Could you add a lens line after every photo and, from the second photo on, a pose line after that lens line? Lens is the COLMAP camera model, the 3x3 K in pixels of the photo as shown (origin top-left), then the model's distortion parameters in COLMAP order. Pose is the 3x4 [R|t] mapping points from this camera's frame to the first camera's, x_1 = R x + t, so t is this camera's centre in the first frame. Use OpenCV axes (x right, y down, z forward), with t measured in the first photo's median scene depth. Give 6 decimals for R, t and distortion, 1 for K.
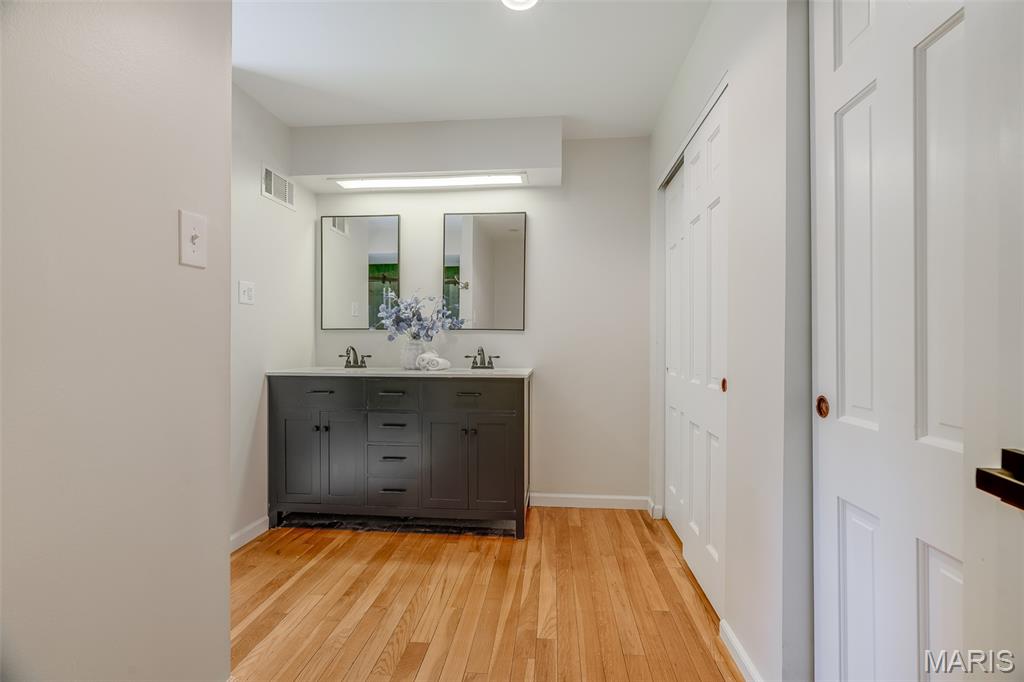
lens RADIAL K [[469.8, 0, 514.7], [0, 469.8, 334.4], [0, 0, 1]] dist [-0.000771, -0.000059]
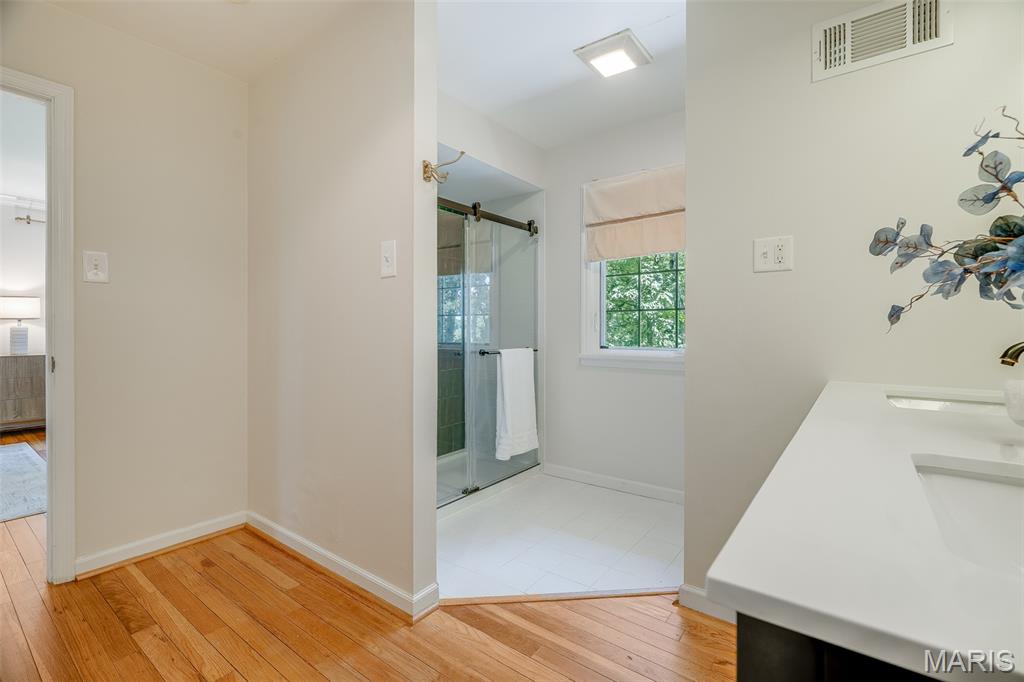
lens RADIAL K [[469.8, 0, 514.7], [0, 469.8, 334.4], [0, 0, 1]] dist [-0.000771, -0.000059]
pose [[-0.529078, -0.004896, -0.848559, 0.171817], [0.010363, 0.999872, -0.012230, 0.027000], [0.848510, -0.015264, -0.528959, 1.033660]]
